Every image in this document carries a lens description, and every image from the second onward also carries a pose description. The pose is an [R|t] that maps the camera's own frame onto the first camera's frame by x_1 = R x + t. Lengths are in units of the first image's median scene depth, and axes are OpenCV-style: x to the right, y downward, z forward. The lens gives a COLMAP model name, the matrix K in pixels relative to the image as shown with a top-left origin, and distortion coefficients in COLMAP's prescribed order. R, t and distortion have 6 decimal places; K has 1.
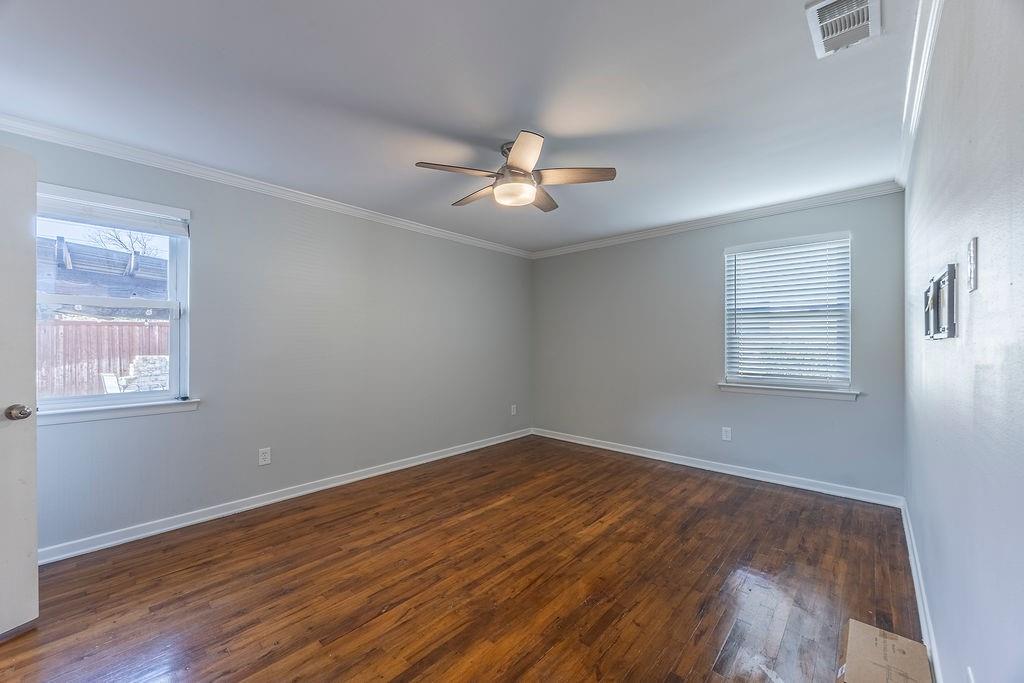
lens RADIAL K [[395.8, 0, 514.5], [0, 395.8, 346.7], [0, 0, 1]] dist [-0.000558, -0.000173]
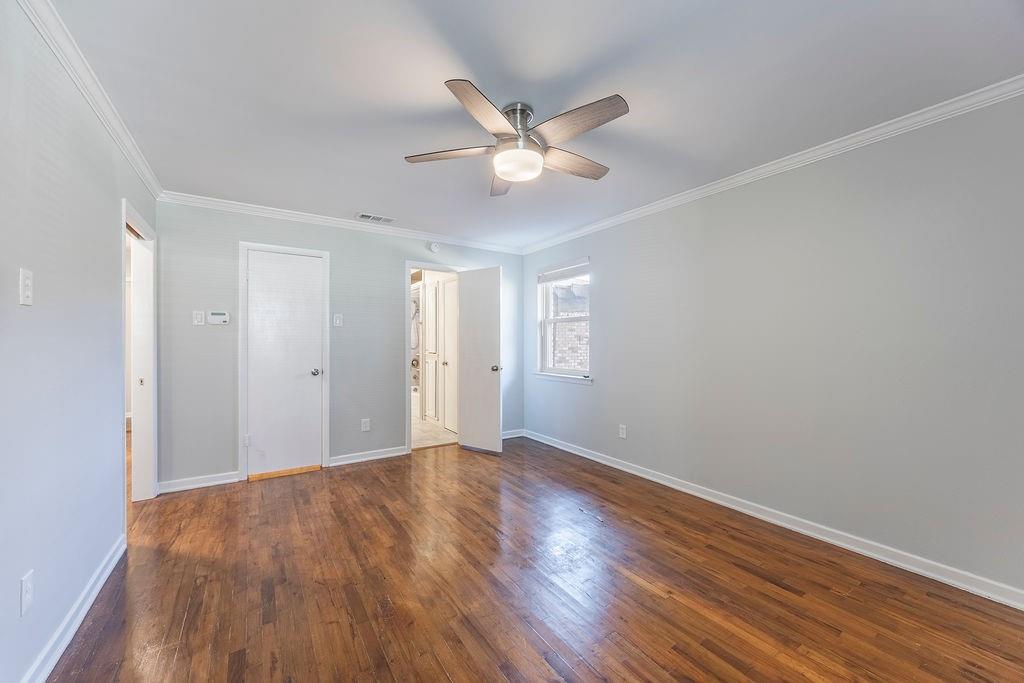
lens RADIAL K [[395.8, 0, 511.5], [0, 395.8, 342.6], [0, 0, 1]] dist [-0.000558, -0.000173]
pose [[-0.256527, 0.000279, -0.966537, 0.700948], [-0.008489, 0.999961, 0.002542, -0.004205], [0.966500, 0.008857, -0.256514, 1.022394]]
